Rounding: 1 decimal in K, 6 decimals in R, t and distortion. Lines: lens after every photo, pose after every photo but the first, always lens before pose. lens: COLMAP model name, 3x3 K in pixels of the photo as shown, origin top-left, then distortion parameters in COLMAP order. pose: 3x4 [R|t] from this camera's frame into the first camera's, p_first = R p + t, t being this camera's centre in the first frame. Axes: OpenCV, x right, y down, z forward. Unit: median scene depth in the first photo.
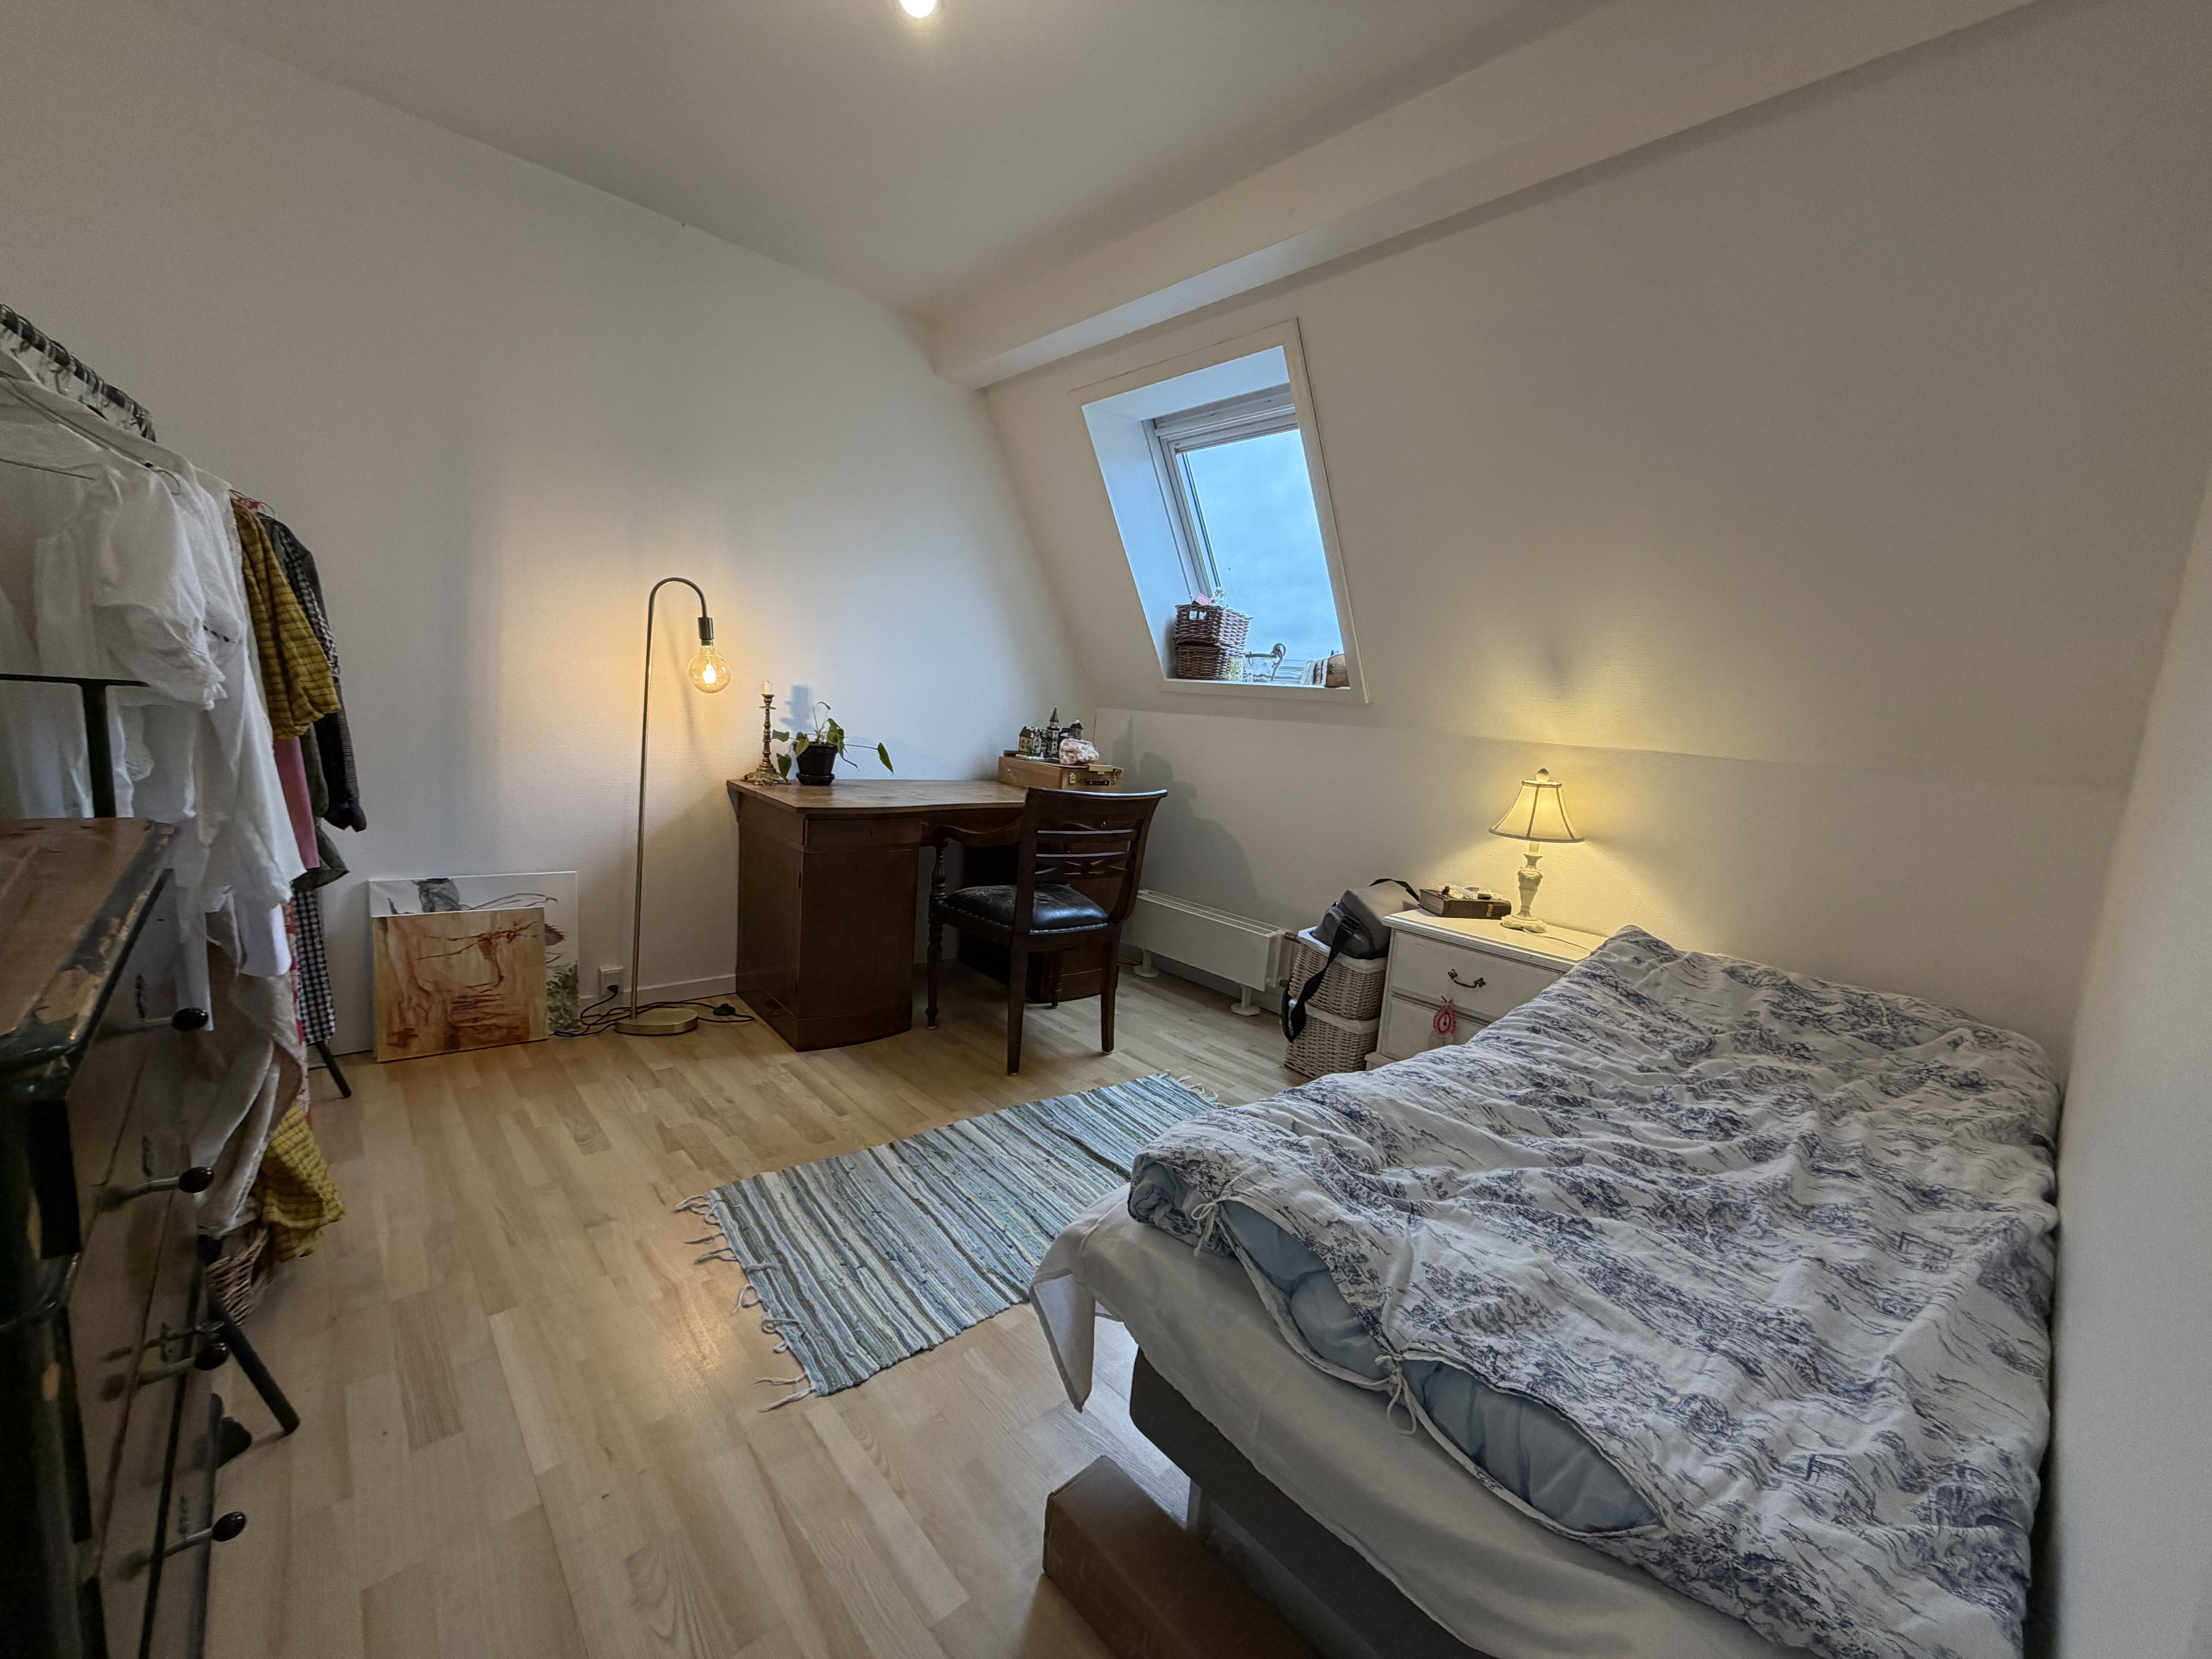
lens RADIAL K [[883.7, 0, 1106.0], [0, 883.7, 829.5], [0, 0, 1]] dist [0.015334, -0.000010]
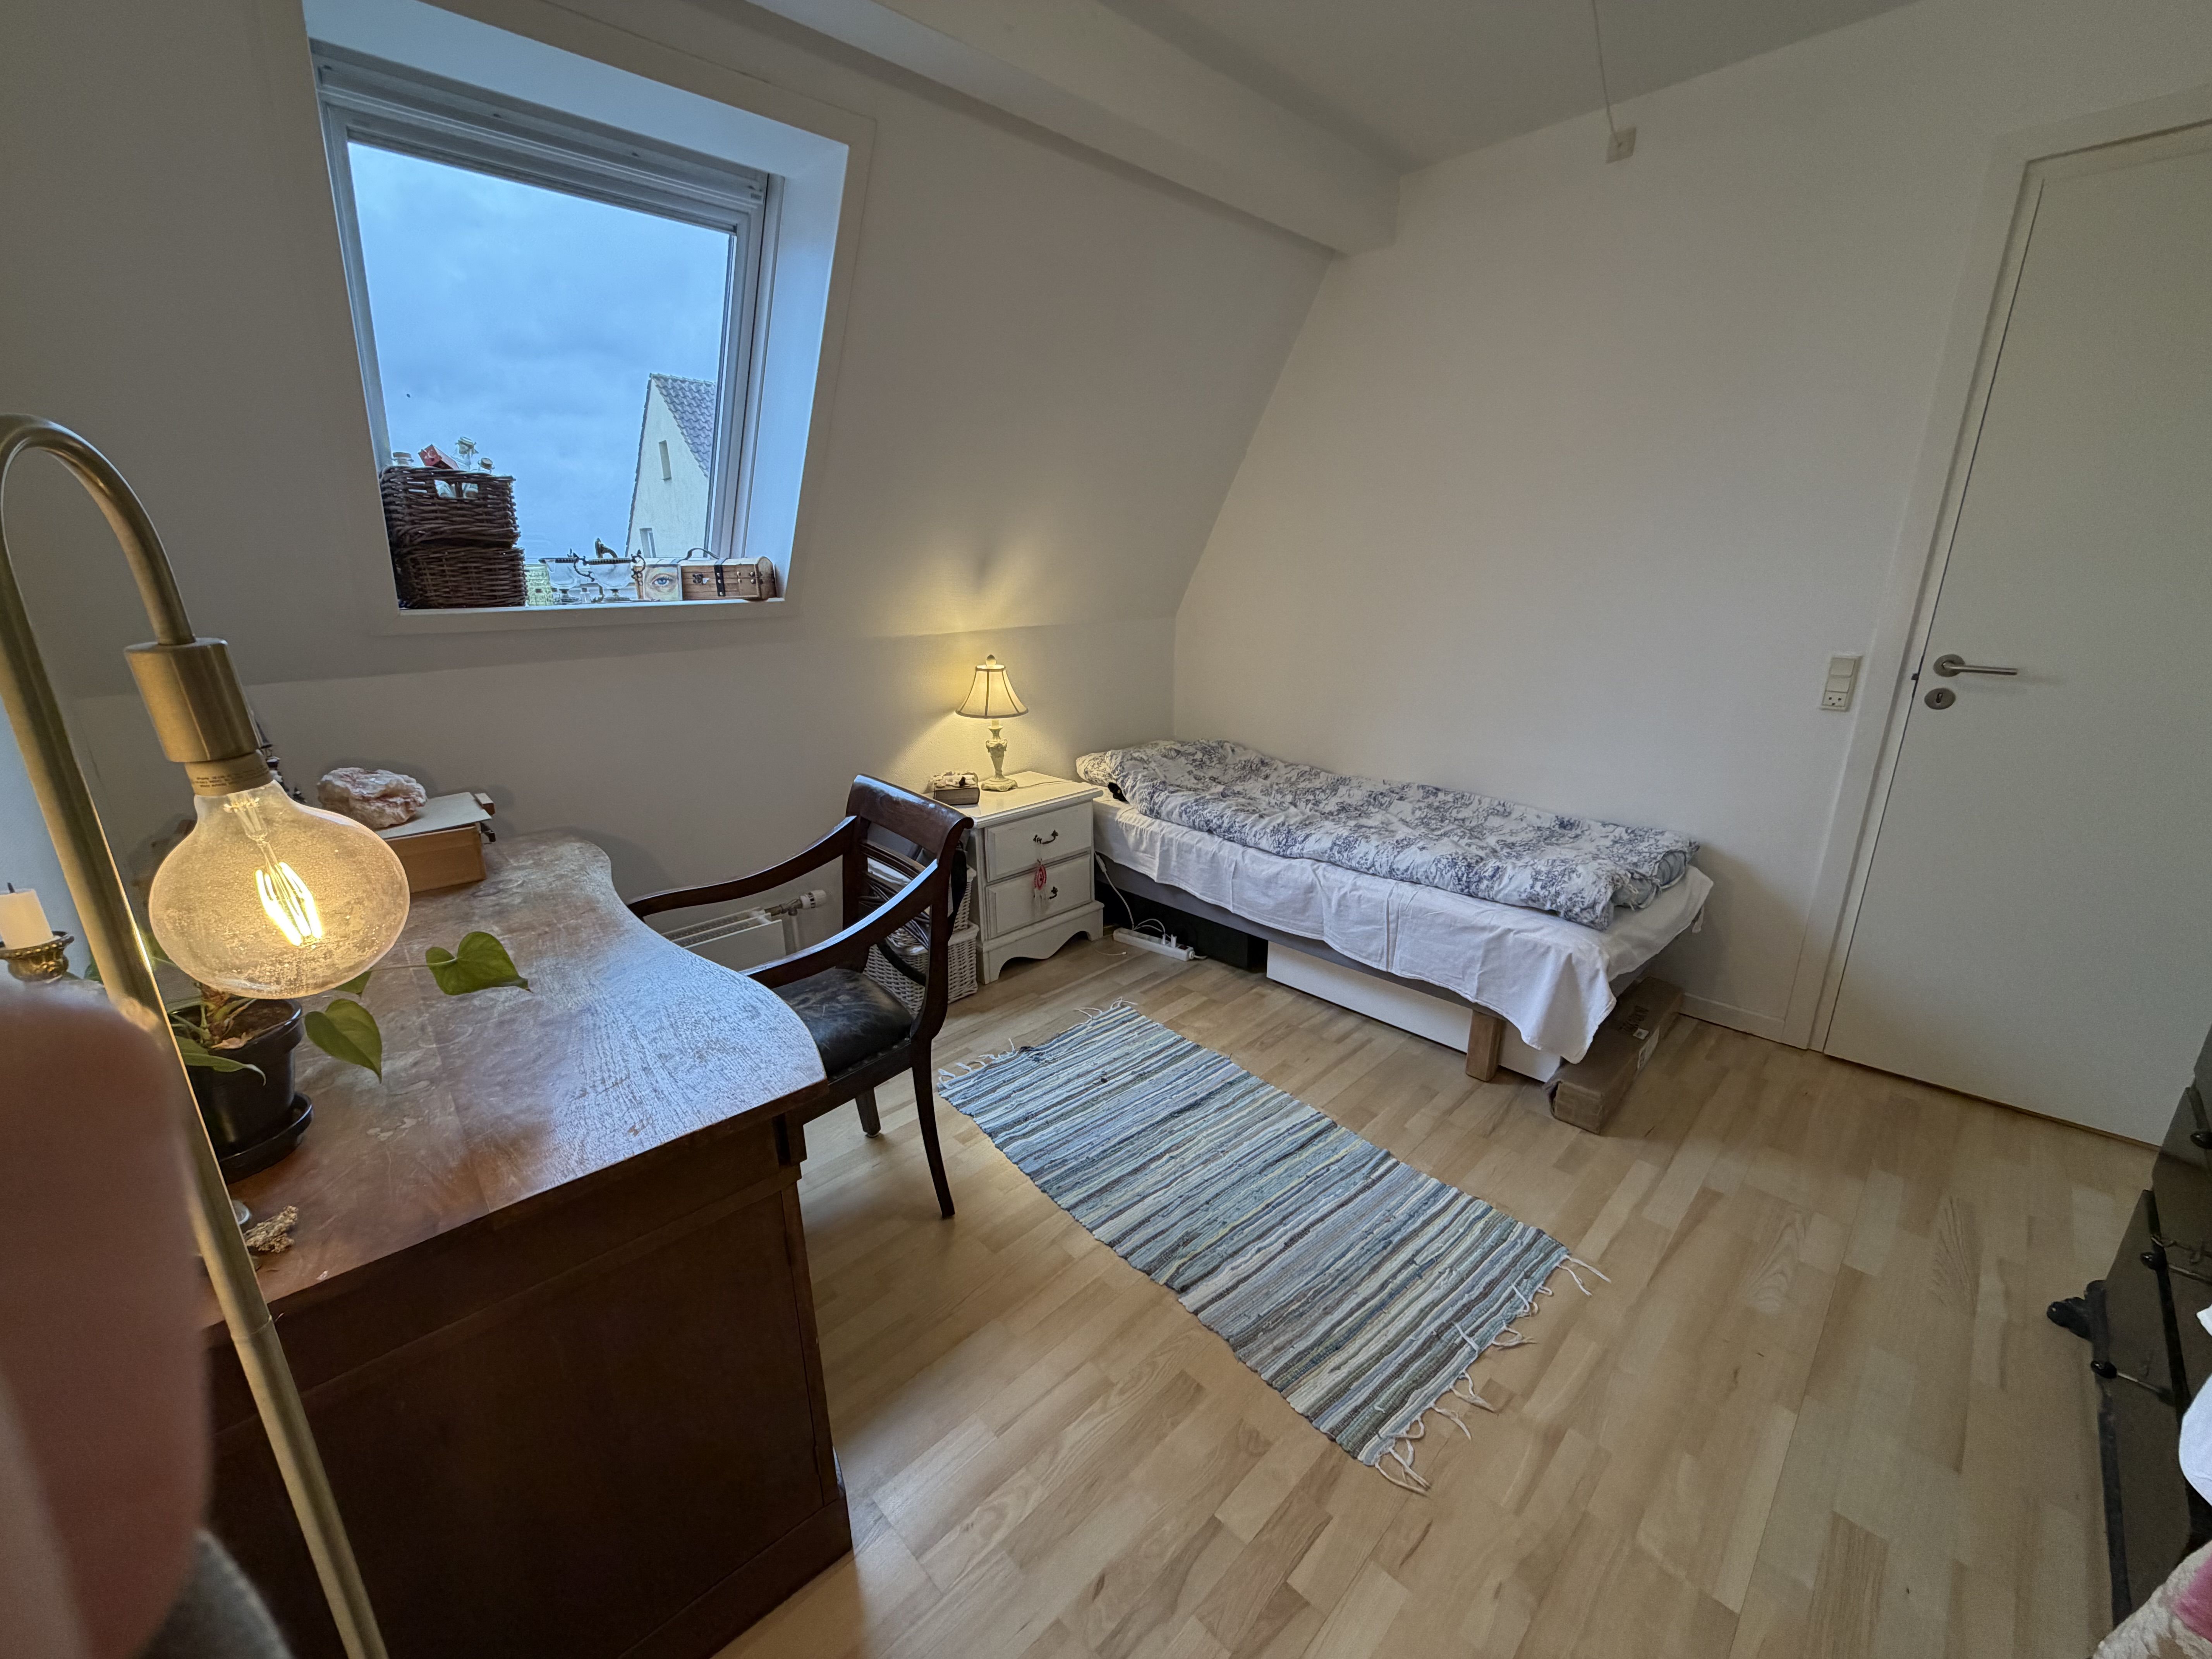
lens RADIAL K [[883.7, 0, 1106.0], [0, 883.7, 829.5], [0, 0, 1]] dist [0.015334, -0.000010]
pose [[-0.026001, -0.358776, 0.933062, -0.740329], [0.152006, 0.921105, 0.358414, -0.269004], [-0.988038, 0.151150, 0.030587, 0.891389]]
